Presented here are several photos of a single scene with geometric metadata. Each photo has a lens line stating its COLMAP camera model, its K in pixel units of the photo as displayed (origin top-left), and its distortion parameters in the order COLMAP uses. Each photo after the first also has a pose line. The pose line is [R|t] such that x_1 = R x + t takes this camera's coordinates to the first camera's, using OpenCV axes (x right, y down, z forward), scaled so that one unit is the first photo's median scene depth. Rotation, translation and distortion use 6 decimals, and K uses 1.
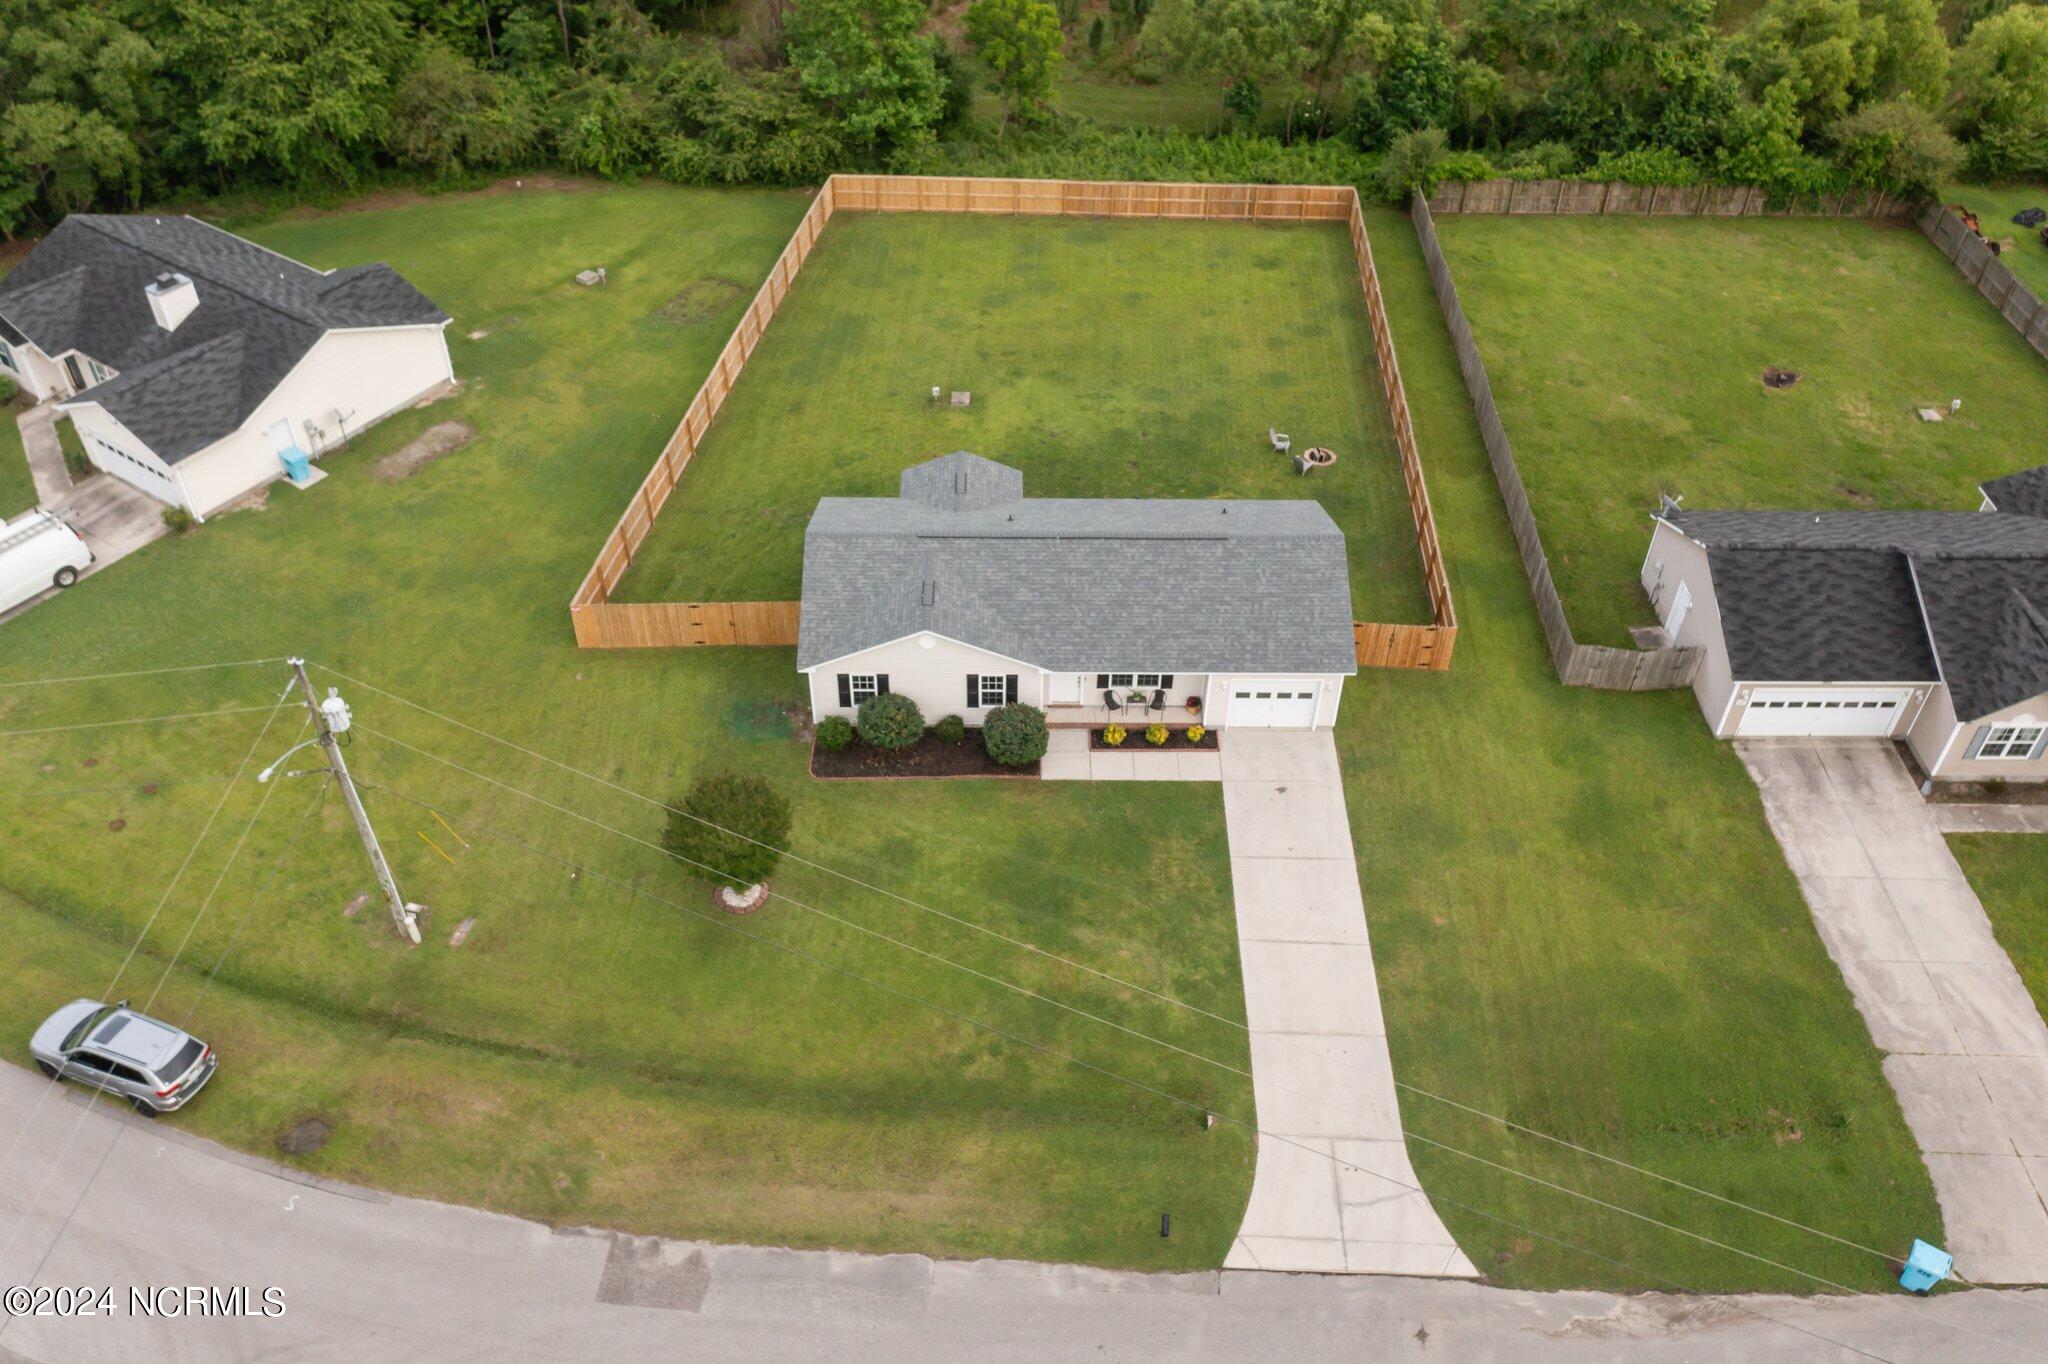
lens RADIAL K [[1643.5, 0, 1031.5], [0, 1643.5, 676.8], [0, 0, 1]] dist [-0.004652, -0.002419]
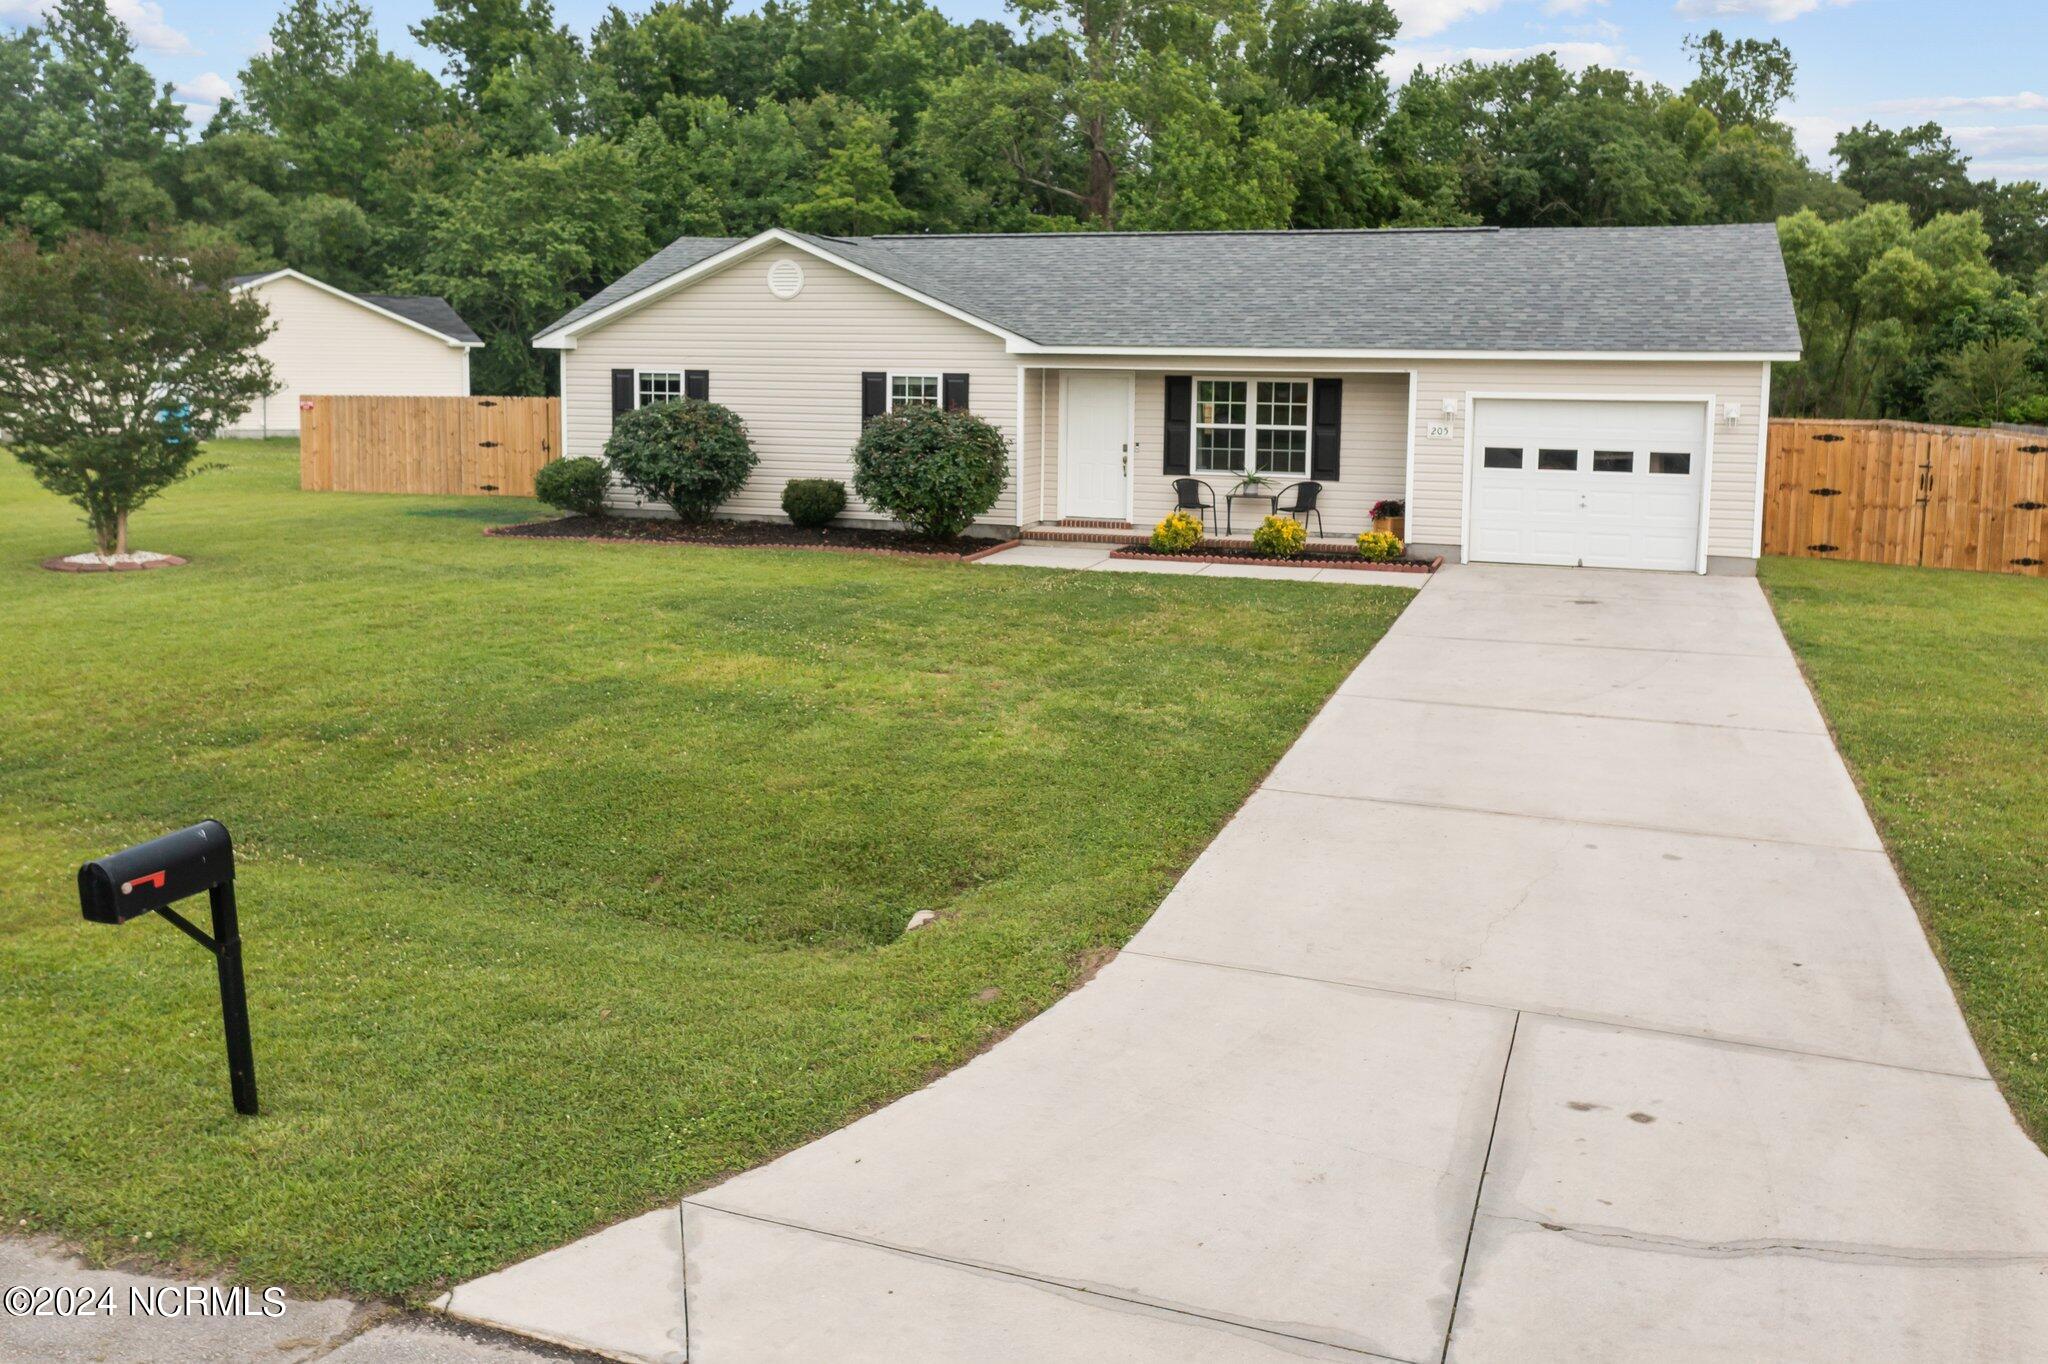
lens RADIAL K [[1640.2, 0, 1017.7], [0, 1640.2, 692.7], [0, 0, 1]] dist [-0.001565, -0.002562]
pose [[0.938318, 0.018657, -0.345271, 0.175913], [-0.200346, 0.843182, -0.498905, 0.320664], [0.281818, 0.537305, 0.794910, 0.756743]]
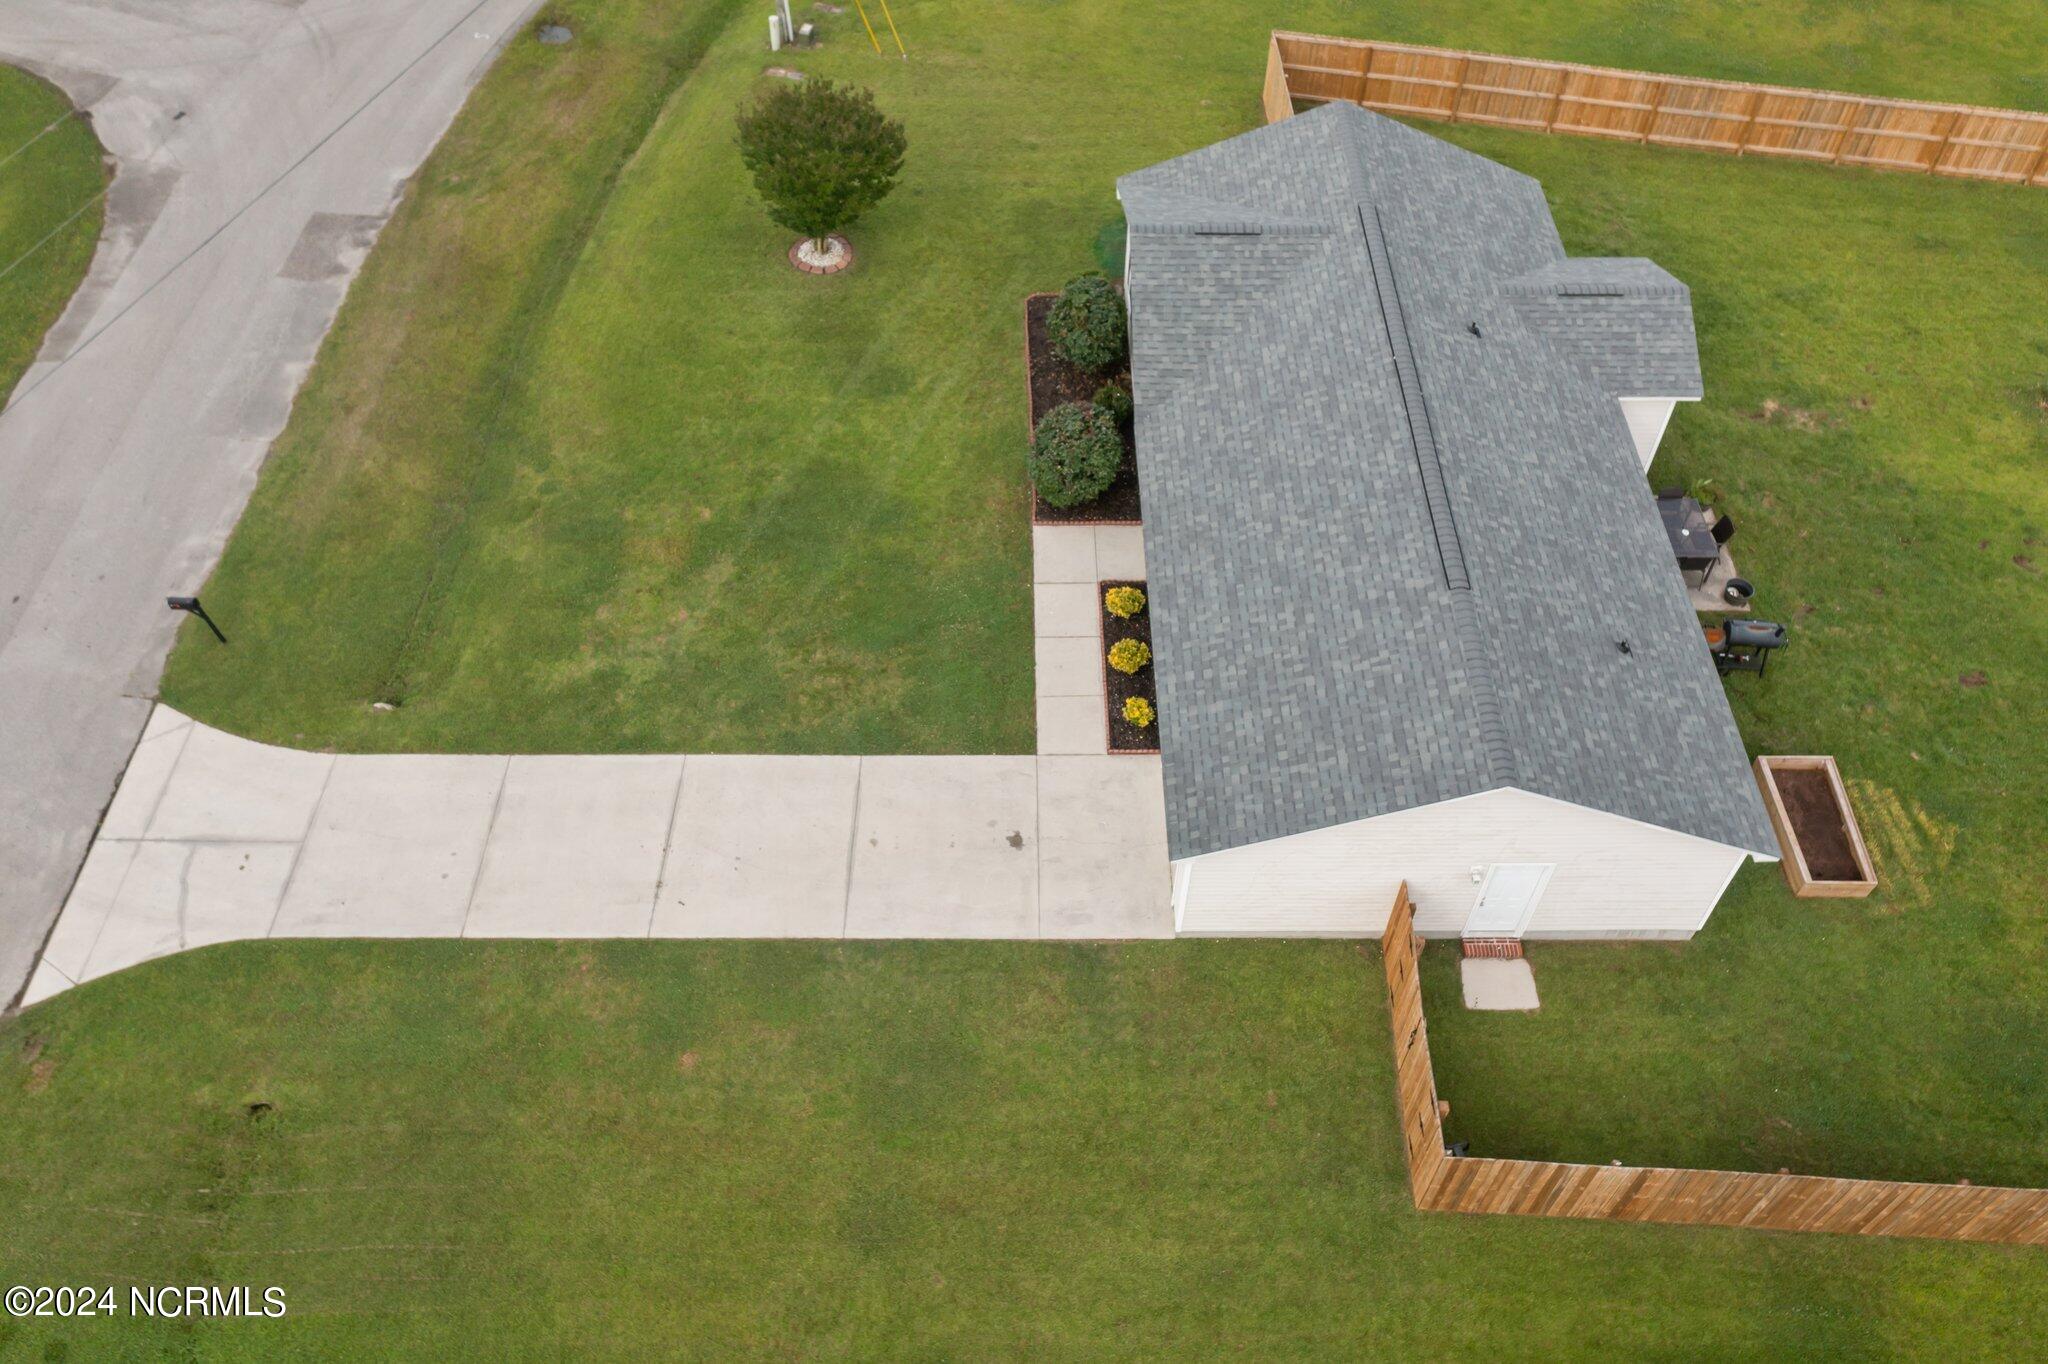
lens RADIAL K [[1634.2, 0, 1018.3], [0, 1634.2, 685.6], [0, 0, 1]] dist [0.000786, -0.006776]
pose [[-0.001108, 0.765621, -0.643291, 0.510916], [-0.673078, 0.475189, 0.566712, -0.291606], [0.739571, 0.433613, 0.514796, 0.773198]]
